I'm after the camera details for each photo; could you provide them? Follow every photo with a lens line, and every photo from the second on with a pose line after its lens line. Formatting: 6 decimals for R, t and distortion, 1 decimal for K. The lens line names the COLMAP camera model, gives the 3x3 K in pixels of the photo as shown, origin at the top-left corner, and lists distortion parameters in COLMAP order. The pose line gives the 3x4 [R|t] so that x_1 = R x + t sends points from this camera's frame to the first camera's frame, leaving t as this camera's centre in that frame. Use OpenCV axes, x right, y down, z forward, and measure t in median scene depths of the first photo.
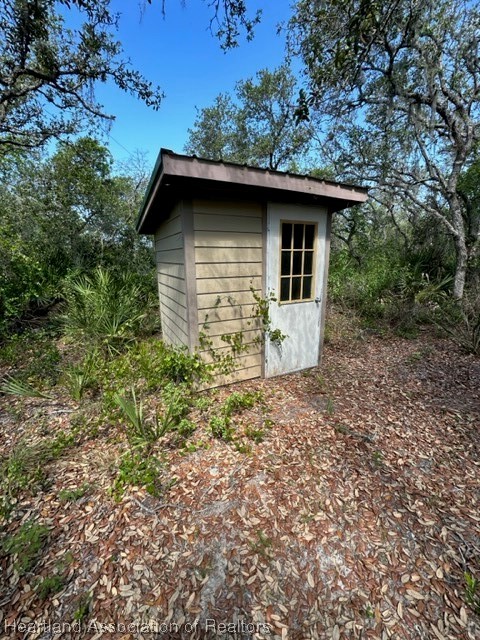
lens RADIAL K [[256.5, 0, 240.5], [0, 256.5, 318.6], [0, 0, 1]] dist [0.002597, 0.000867]
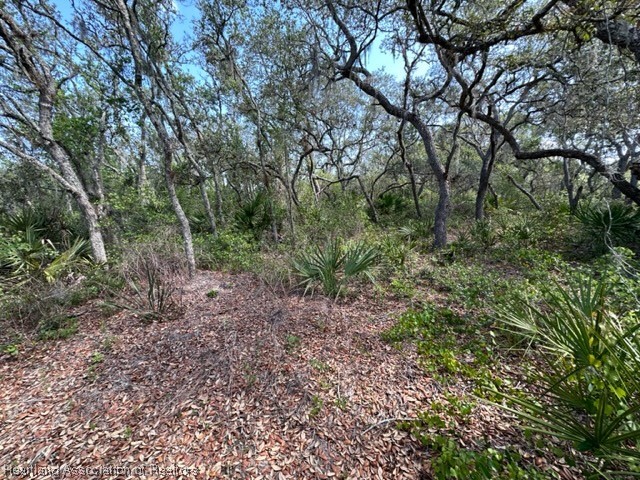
lens RADIAL K [[256.5, 0, 319.3], [0, 256.5, 239.8], [0, 0, 1]] dist [0.002597, 0.000867]
pose [[0.097813, -0.132254, 0.986378, 0.067896], [0.266490, 0.958417, 0.102079, -0.047672], [-0.958862, 0.252875, 0.128990, 0.168216]]
